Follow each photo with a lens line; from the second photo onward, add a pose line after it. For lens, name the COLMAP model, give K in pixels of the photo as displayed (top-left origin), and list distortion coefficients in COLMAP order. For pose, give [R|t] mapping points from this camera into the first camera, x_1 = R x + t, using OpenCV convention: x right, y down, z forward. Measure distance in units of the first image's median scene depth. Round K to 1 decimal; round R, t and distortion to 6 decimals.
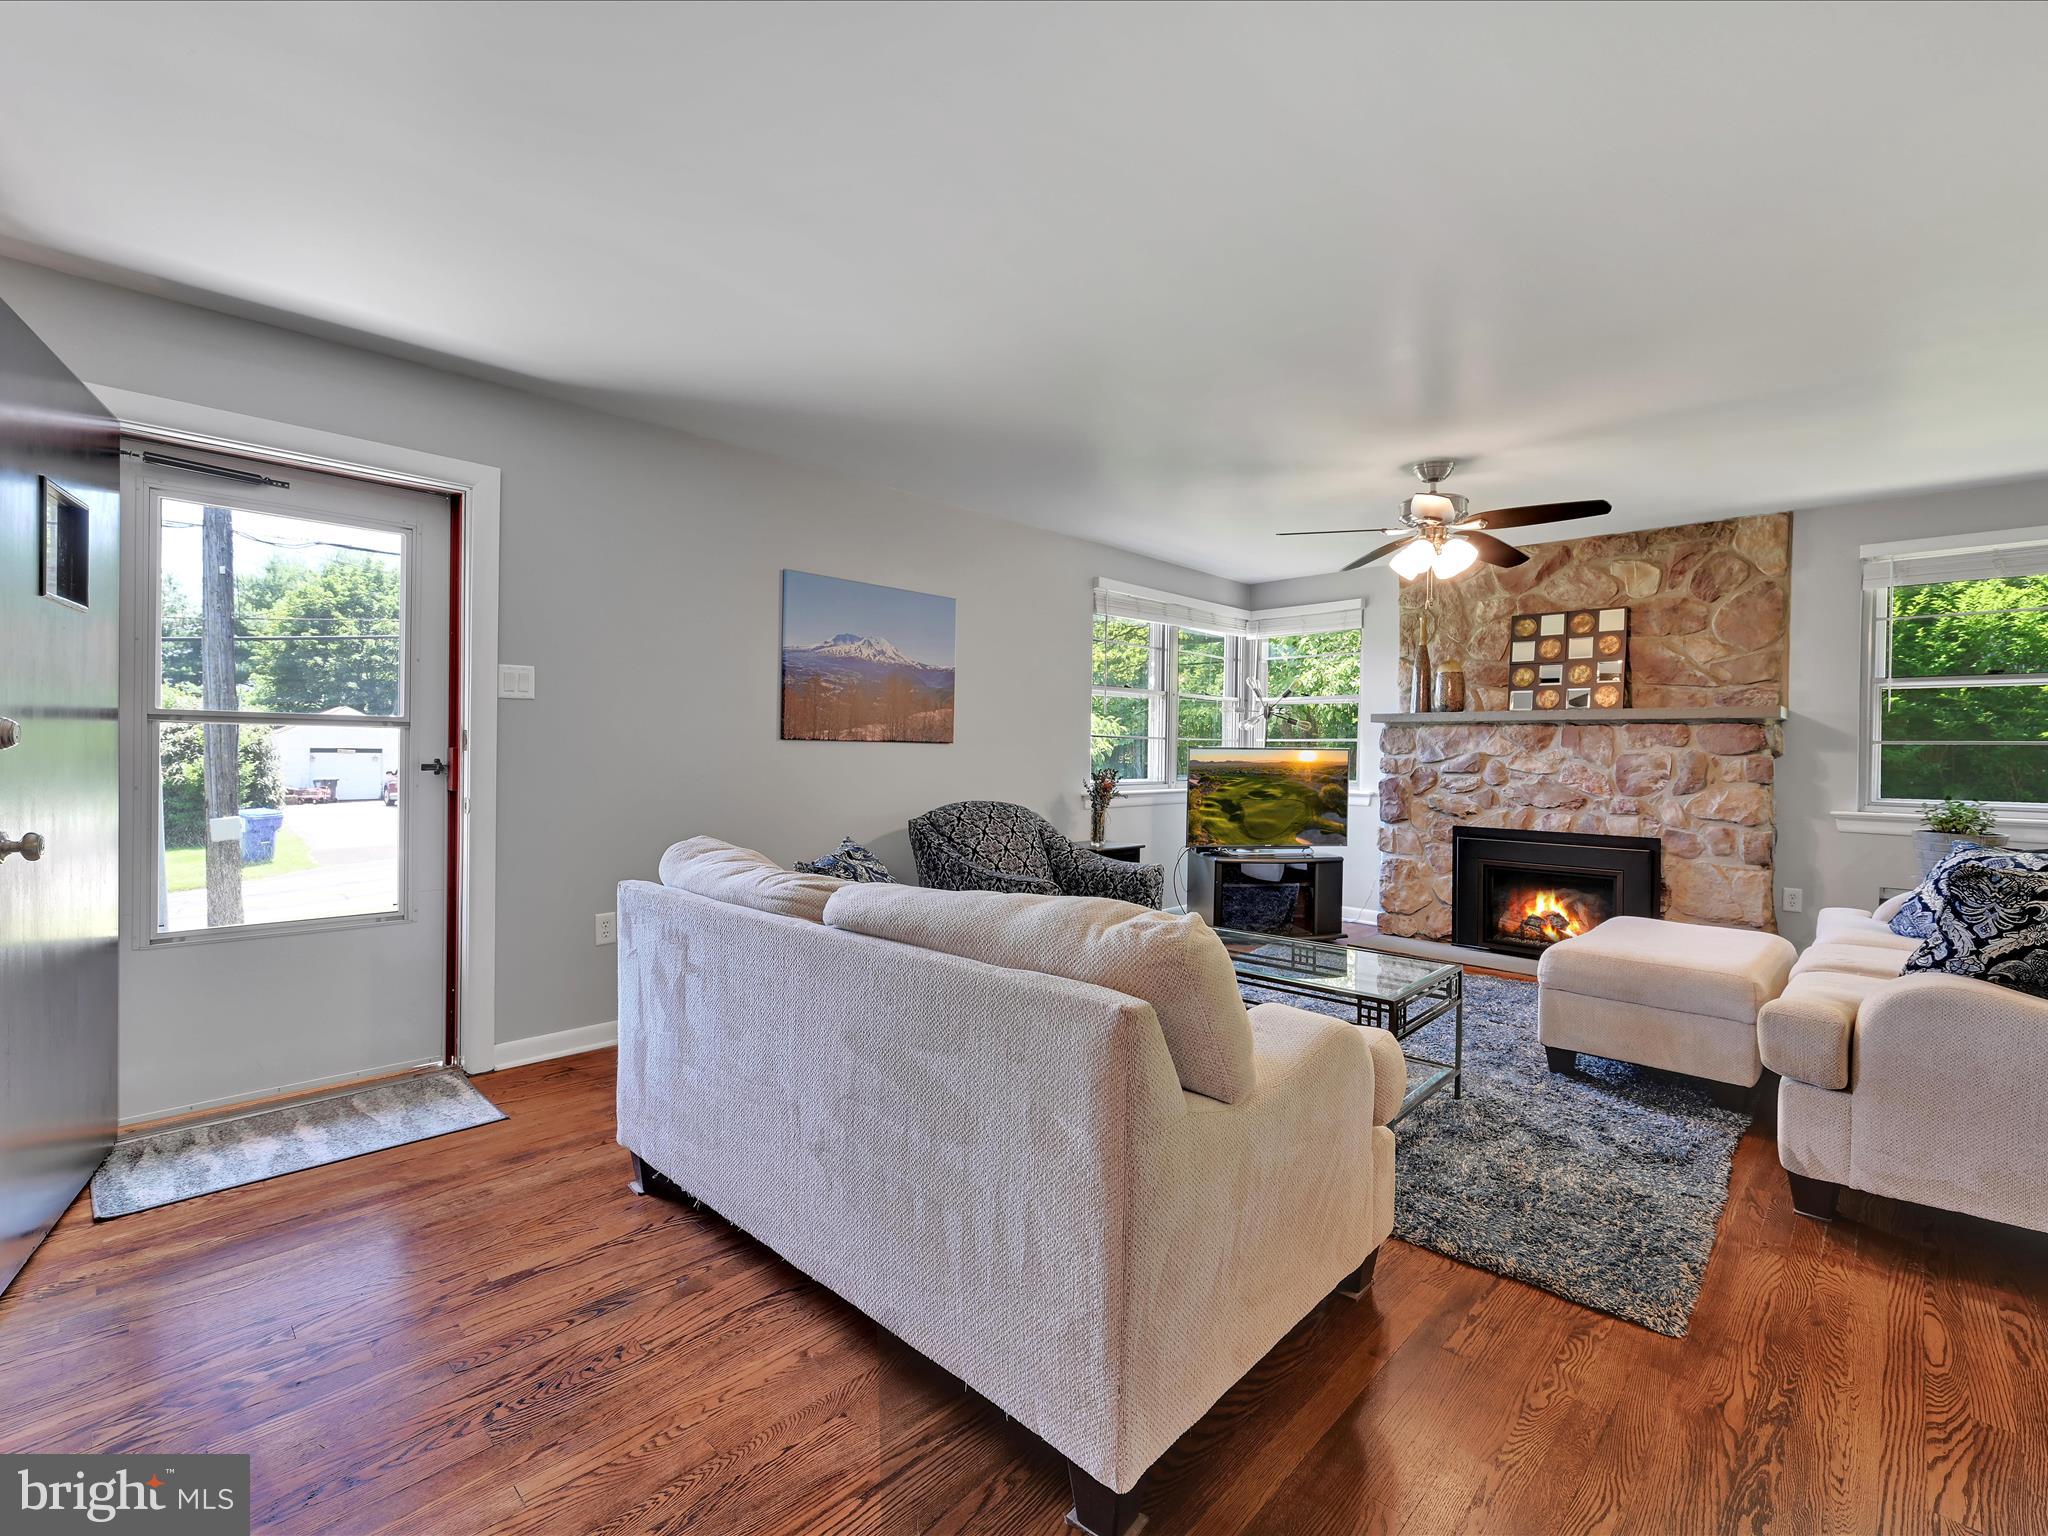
lens RADIAL K [[910.5, 0, 1024.0], [0, 910.5, 768.0], [0, 0, 1]] dist [-0.001975, -0.000586]
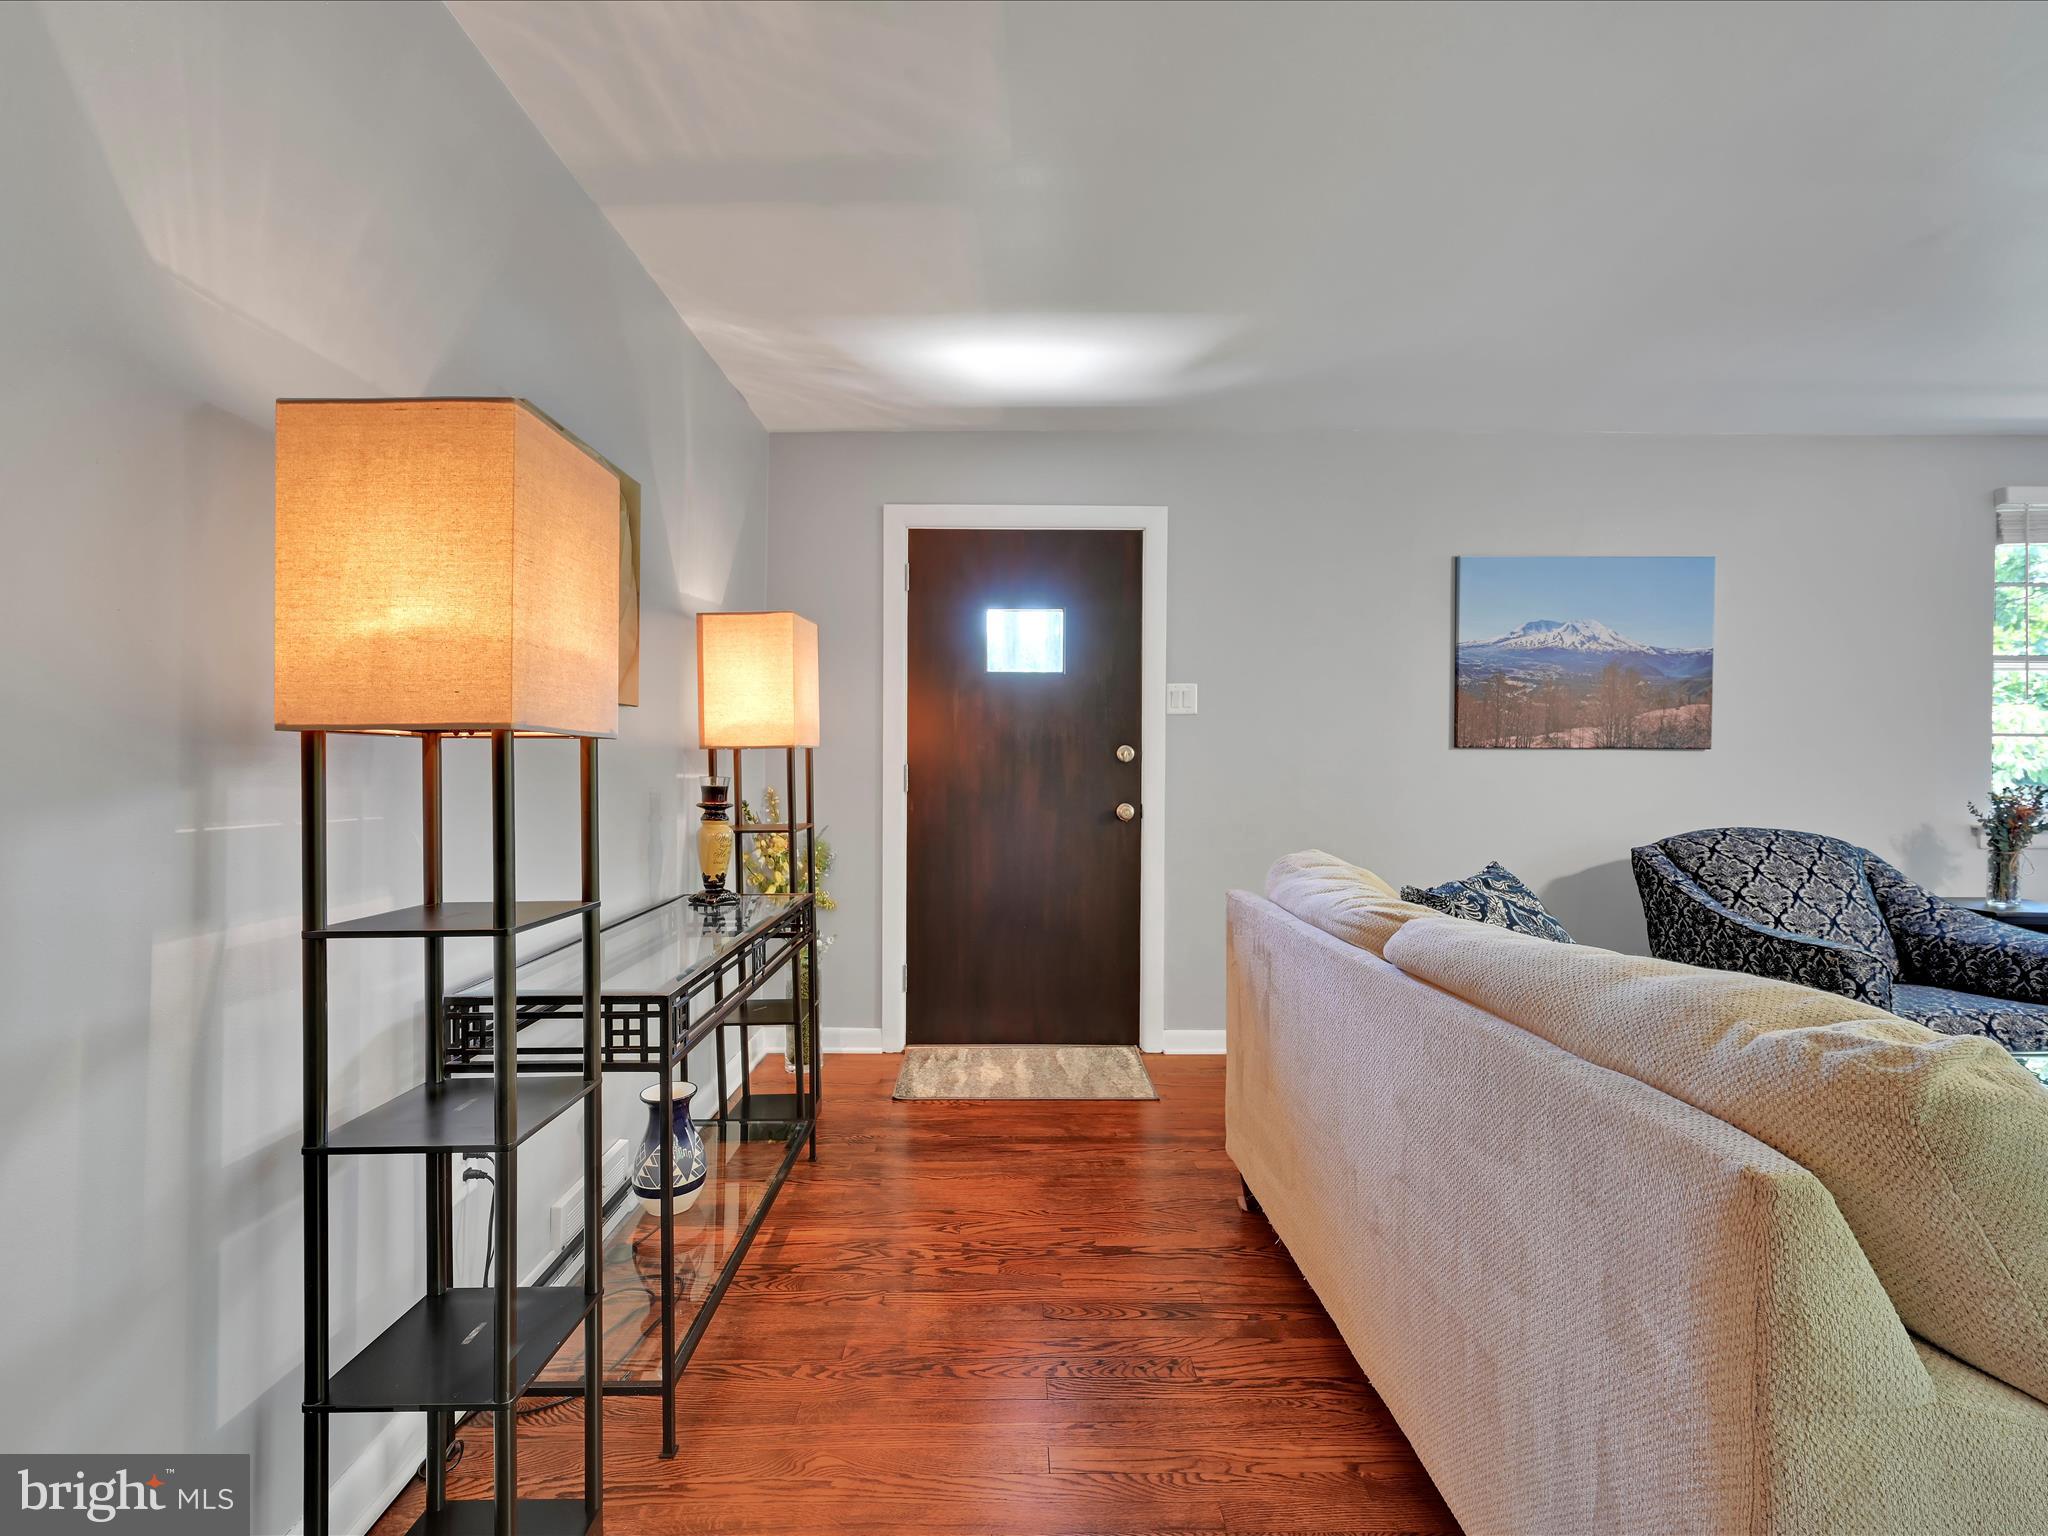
lens RADIAL K [[910.5, 0, 1024.0], [0, 910.5, 768.0], [0, 0, 1]] dist [-0.001975, -0.000586]
pose [[0.702942, -0.005187, -0.711228, 0.068491], [-0.007571, 0.999862, -0.014774, 0.004355], [0.711206, 0.015770, 0.702806, 0.083337]]
